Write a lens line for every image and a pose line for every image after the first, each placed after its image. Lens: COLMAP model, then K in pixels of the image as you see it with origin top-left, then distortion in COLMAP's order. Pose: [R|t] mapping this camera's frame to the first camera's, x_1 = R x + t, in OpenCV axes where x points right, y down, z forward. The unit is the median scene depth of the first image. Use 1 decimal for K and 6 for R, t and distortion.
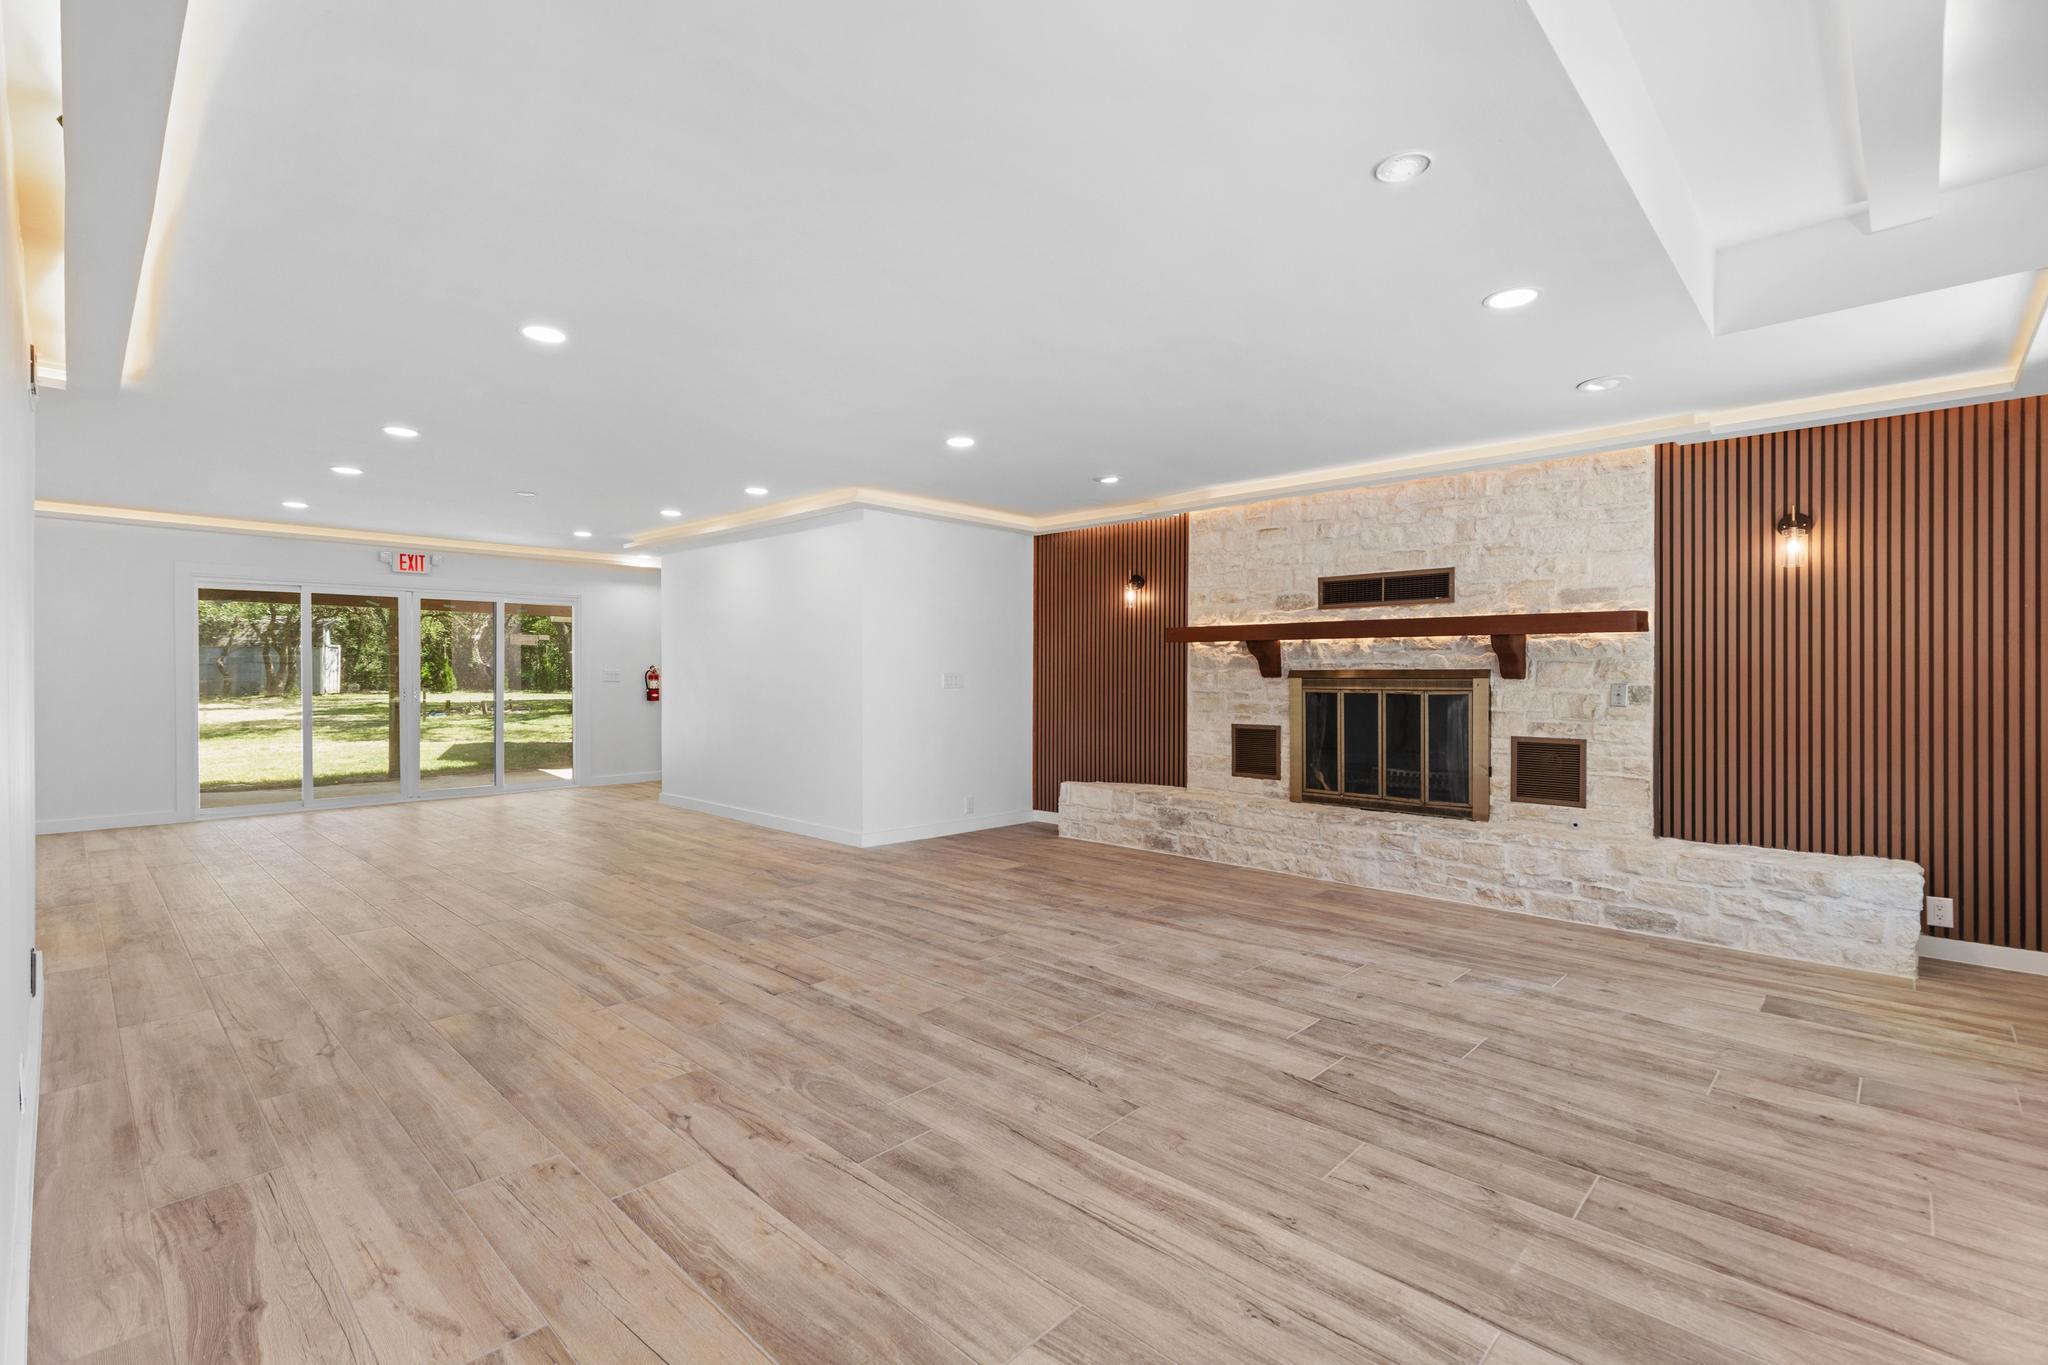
lens RADIAL K [[916.1, 0, 1018.9], [0, 916.1, 679.7], [0, 0, 1]] dist [0.011296, -0.003288]
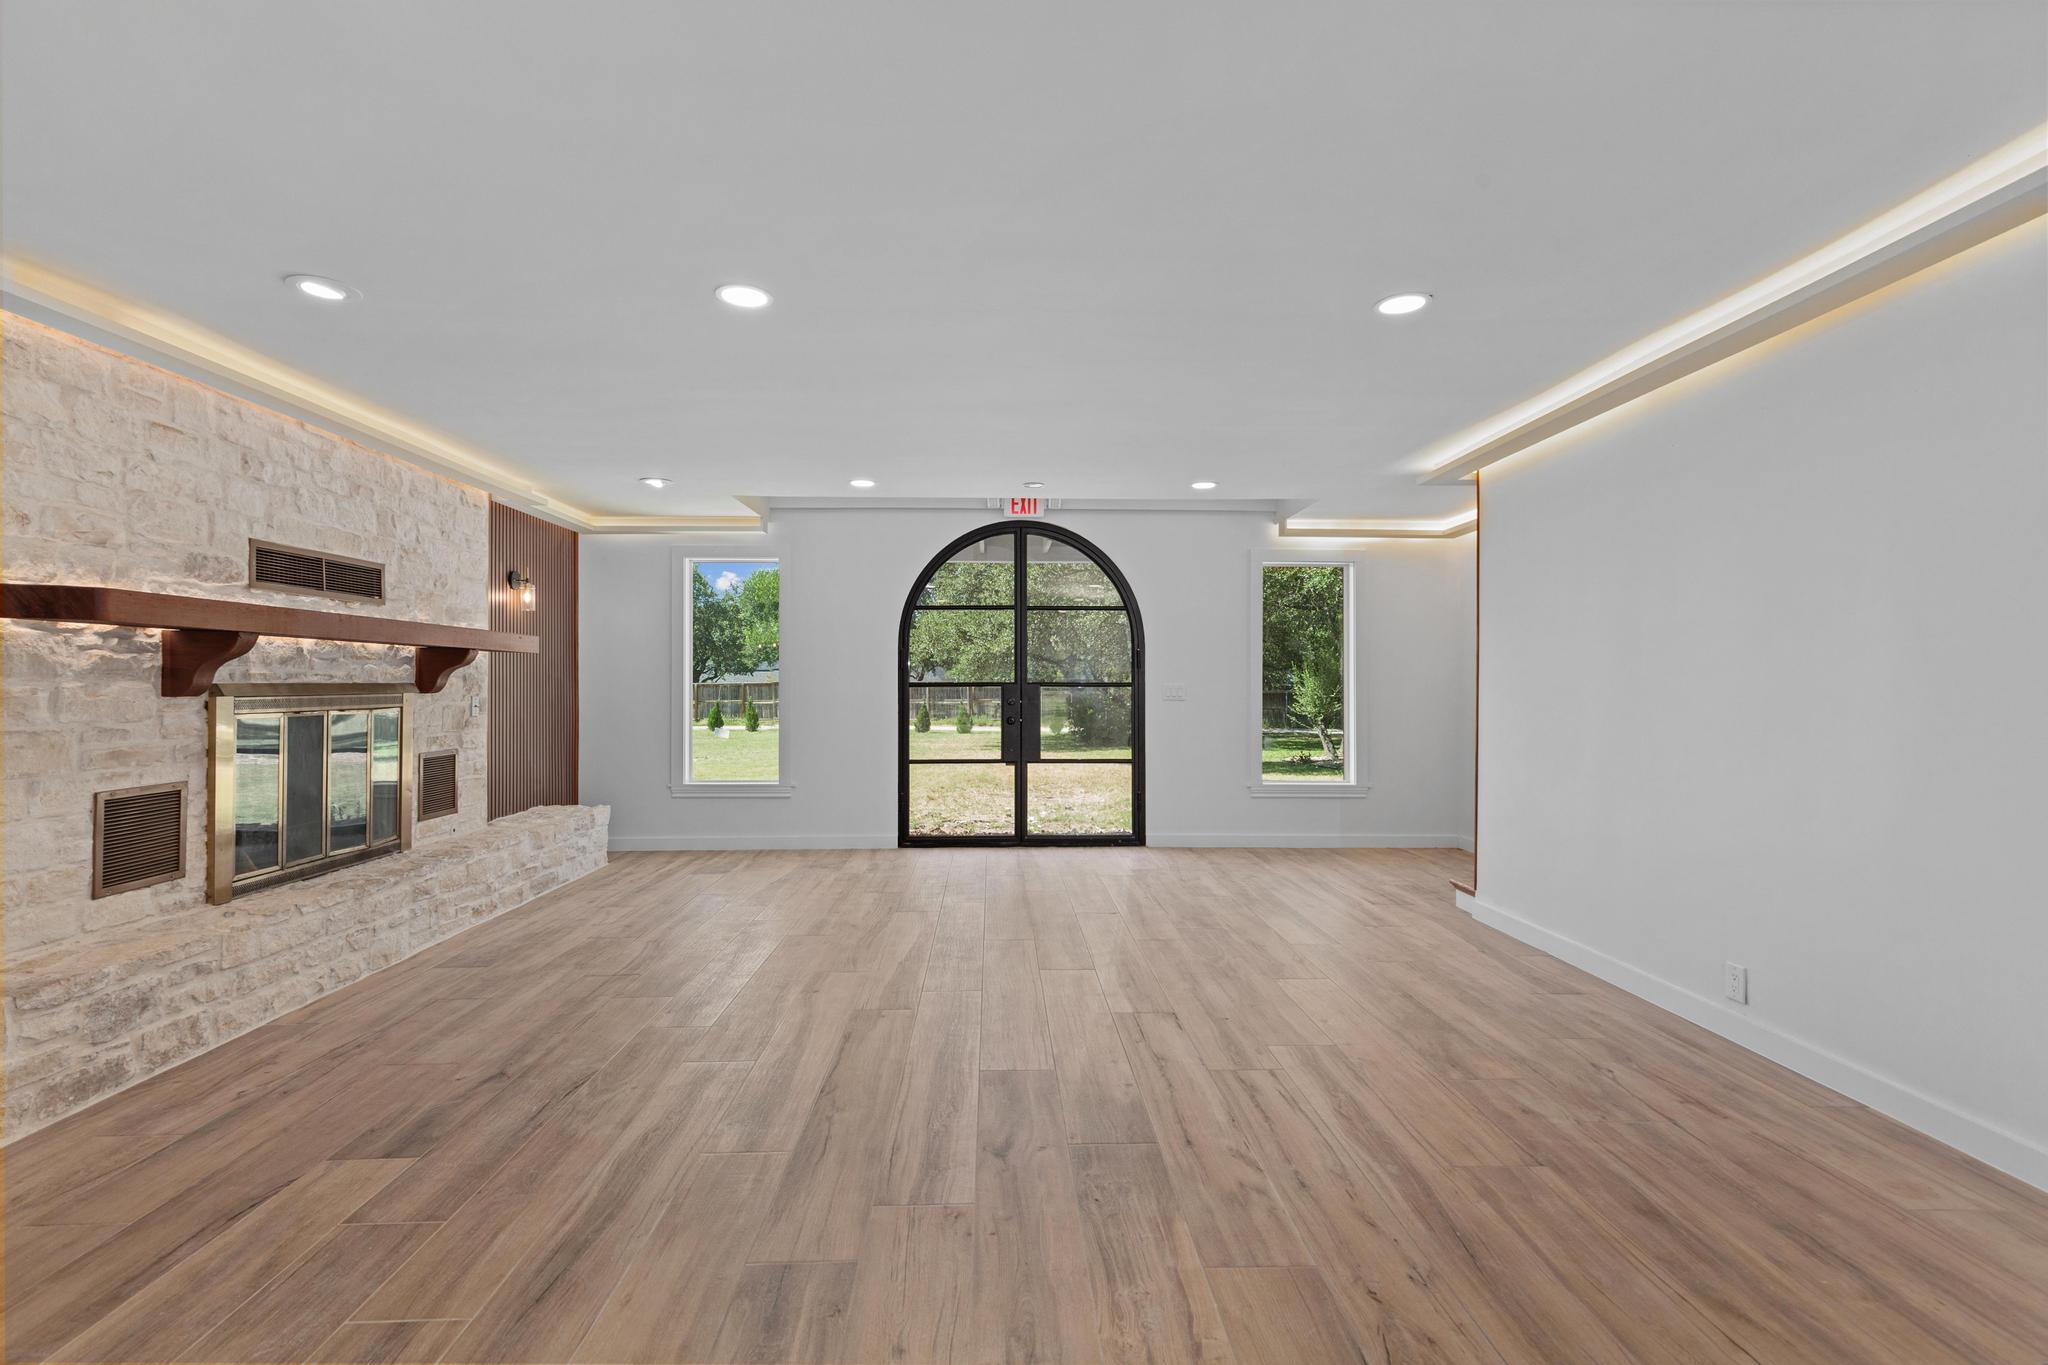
lens RADIAL K [[916.1, 0, 1018.9], [0, 916.1, 679.7], [0, 0, 1]] dist [0.011296, -0.003288]
pose [[-0.713164, 0.001010, 0.700997, -0.594700], [0.002303, 0.999997, 0.000902, -0.014776], [-0.700994, 0.002257, -0.713164, 1.285754]]
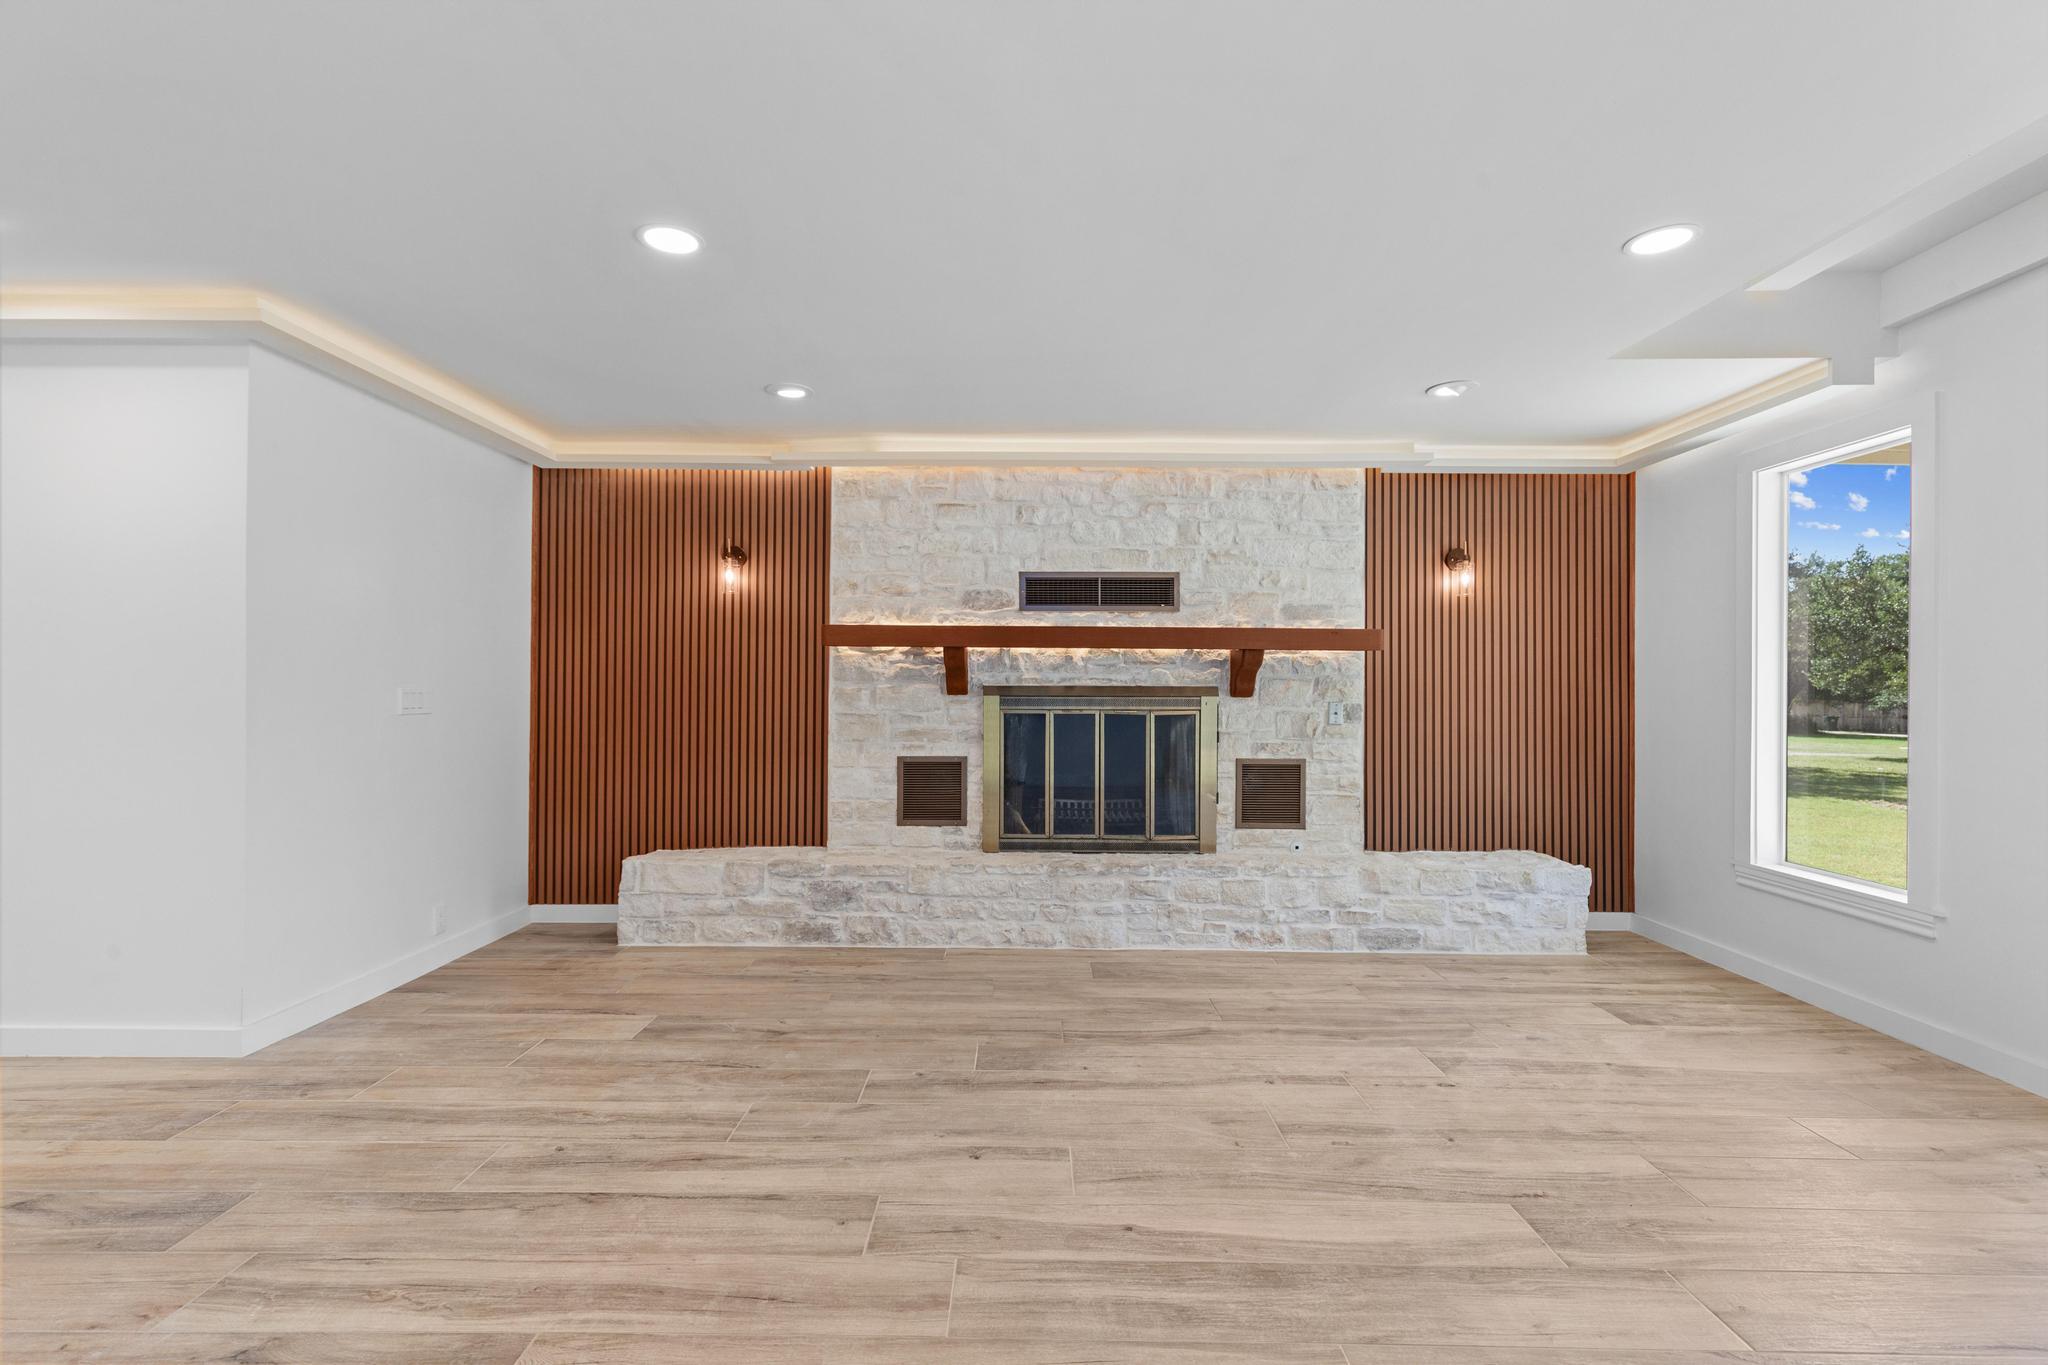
lens RADIAL K [[916.1, 0, 1018.9], [0, 916.1, 679.7], [0, 0, 1]] dist [0.011296, -0.003288]
pose [[0.727361, 0.006206, 0.686227, -0.270950], [-0.000179, 0.999961, -0.008855, -0.010408], [-0.686255, 0.006318, 0.727334, 0.491074]]
